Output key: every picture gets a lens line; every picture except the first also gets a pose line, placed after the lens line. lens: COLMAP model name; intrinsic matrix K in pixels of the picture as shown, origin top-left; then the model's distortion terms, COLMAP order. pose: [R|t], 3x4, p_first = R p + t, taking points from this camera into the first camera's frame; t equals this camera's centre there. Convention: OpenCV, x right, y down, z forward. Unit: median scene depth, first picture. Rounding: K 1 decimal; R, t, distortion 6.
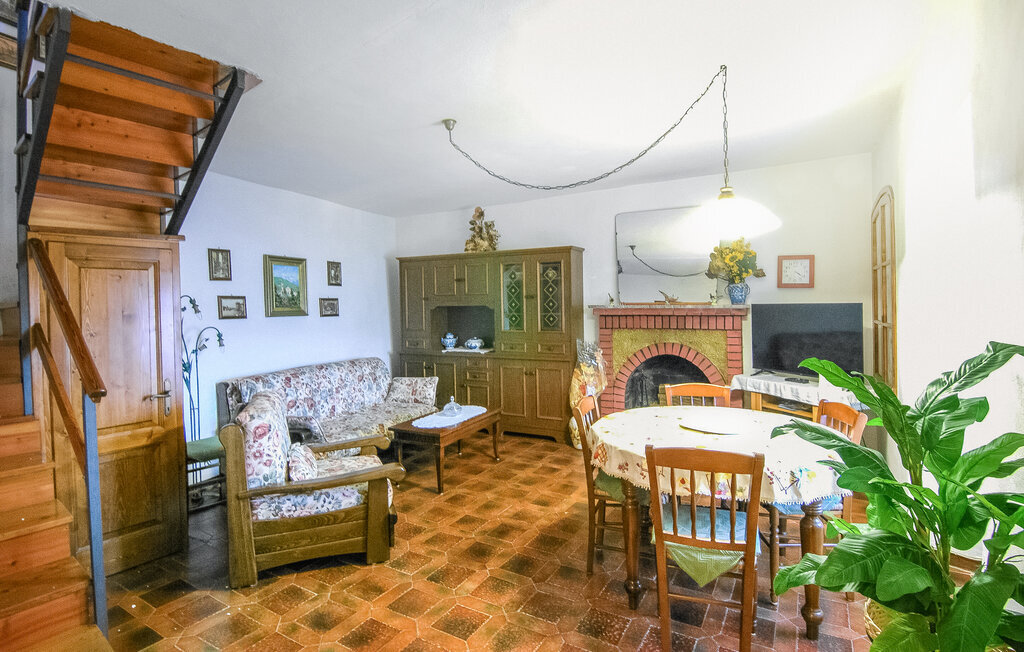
lens RADIAL K [[498.6, 0, 512.0], [0, 498.6, 326.0], [0, 0, 1]] dist [-0.001431, -0.000624]
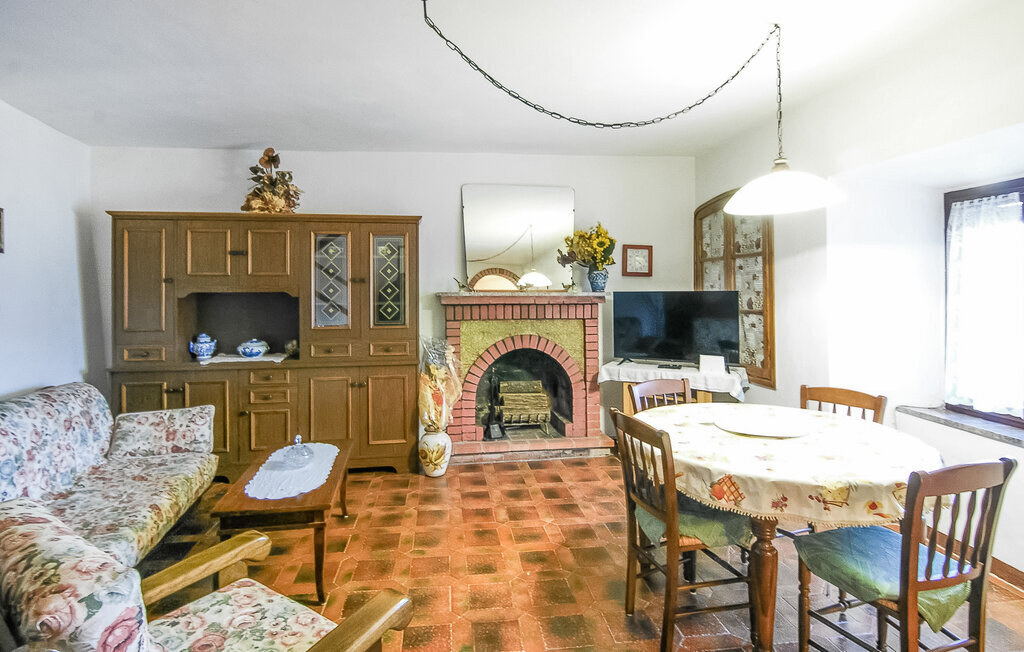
lens RADIAL K [[509.8, 0, 480.9], [0, 509.8, 298.4], [0, 0, 1]] dist [-0.000478, -0.021298]
pose [[0.804055, 0.000331, 0.594555, -0.269914], [0.021548, 0.999327, -0.029696, -0.005701], [-0.594165, 0.036689, 0.803506, 0.294359]]
